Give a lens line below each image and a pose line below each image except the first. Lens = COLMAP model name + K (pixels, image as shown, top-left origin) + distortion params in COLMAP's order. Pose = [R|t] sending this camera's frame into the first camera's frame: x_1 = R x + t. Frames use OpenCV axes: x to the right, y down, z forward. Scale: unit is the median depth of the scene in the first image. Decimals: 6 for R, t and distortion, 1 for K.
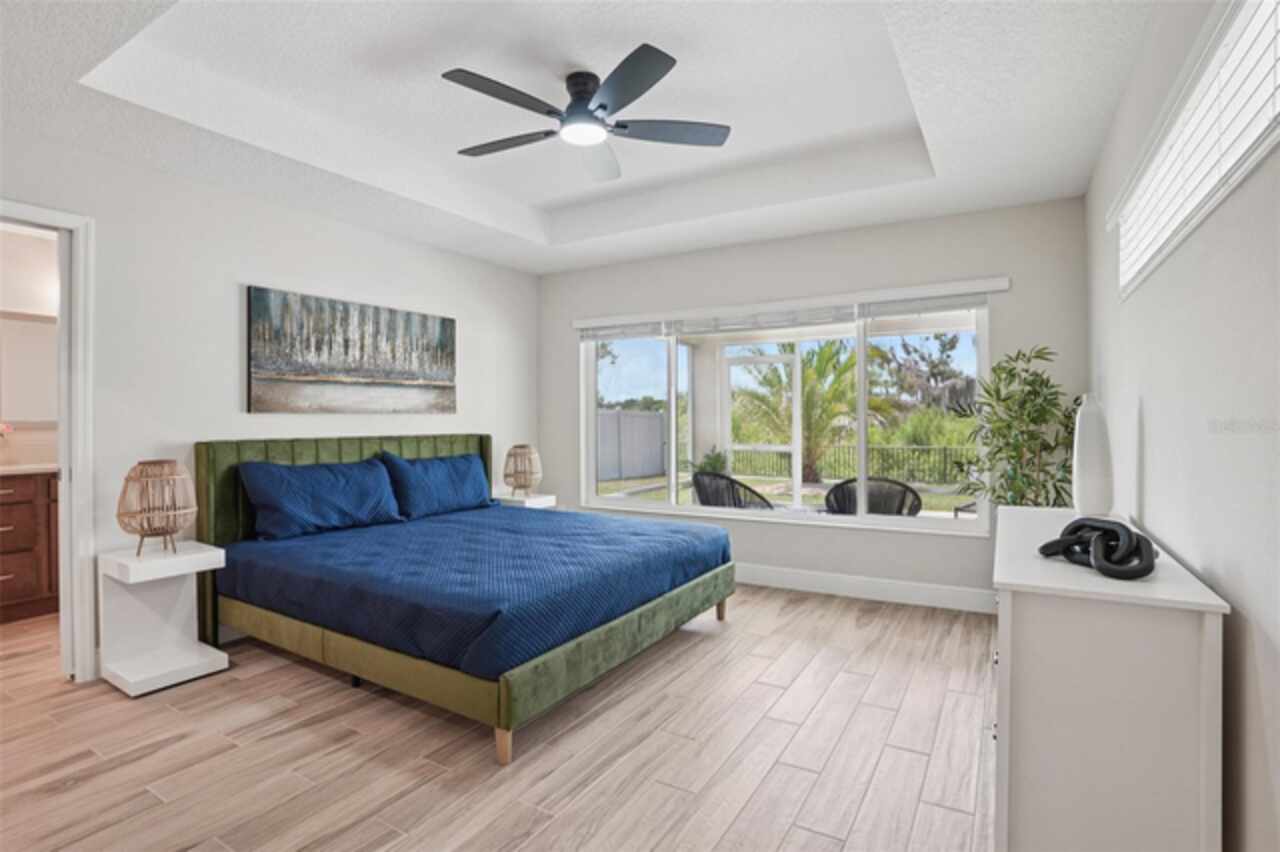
lens RADIAL K [[631.2, 0, 641.0], [0, 631.2, 417.3], [0, 0, 1]] dist [-0.053067, 0.000667]
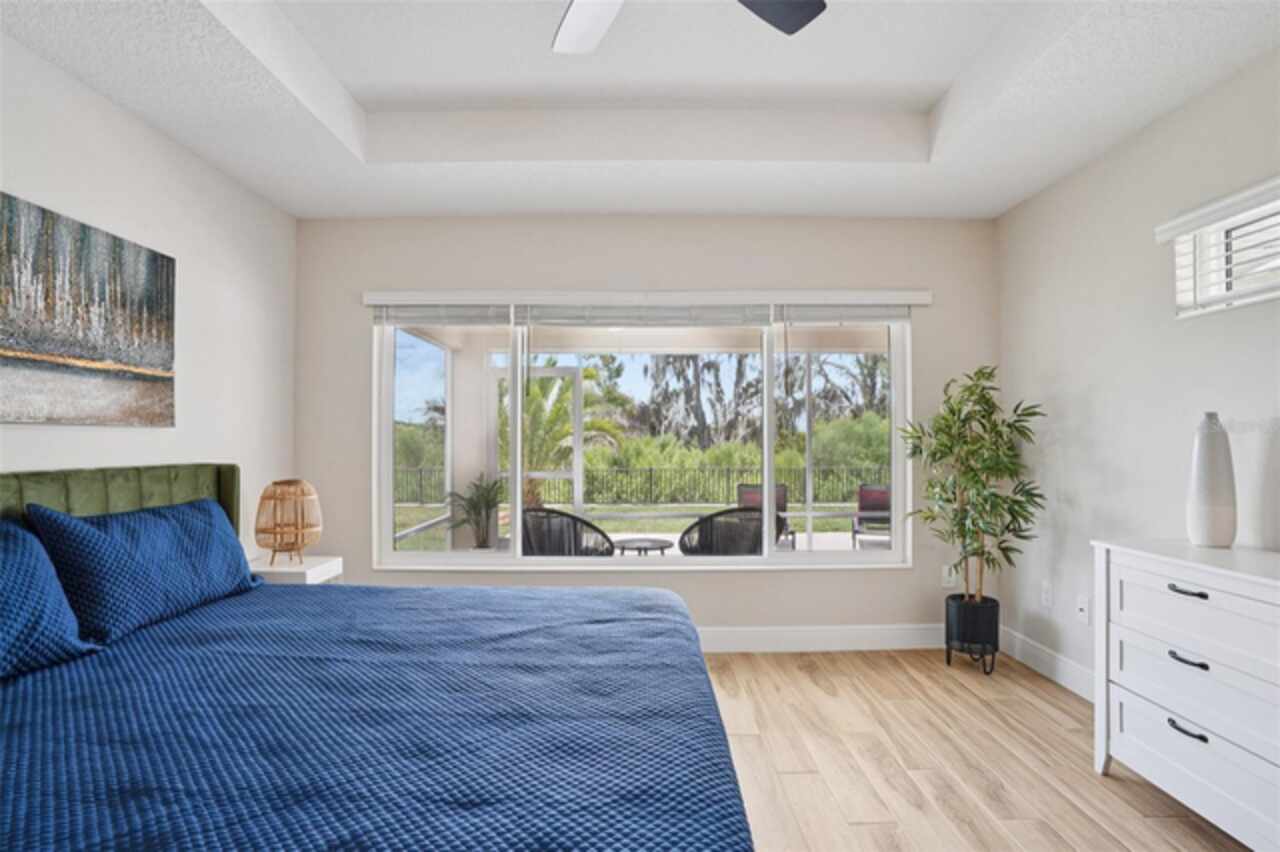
lens RADIAL K [[639.6, 0, 640.0], [0, 639.6, 426.0], [0, 0, 1]] dist [-0.061655, 0.041102]
pose [[0.857995, 0.015584, 0.513422, -0.234999], [-0.004231, 0.999720, -0.023274, 0.004133], [-0.513641, 0.017797, 0.857820, 0.327179]]
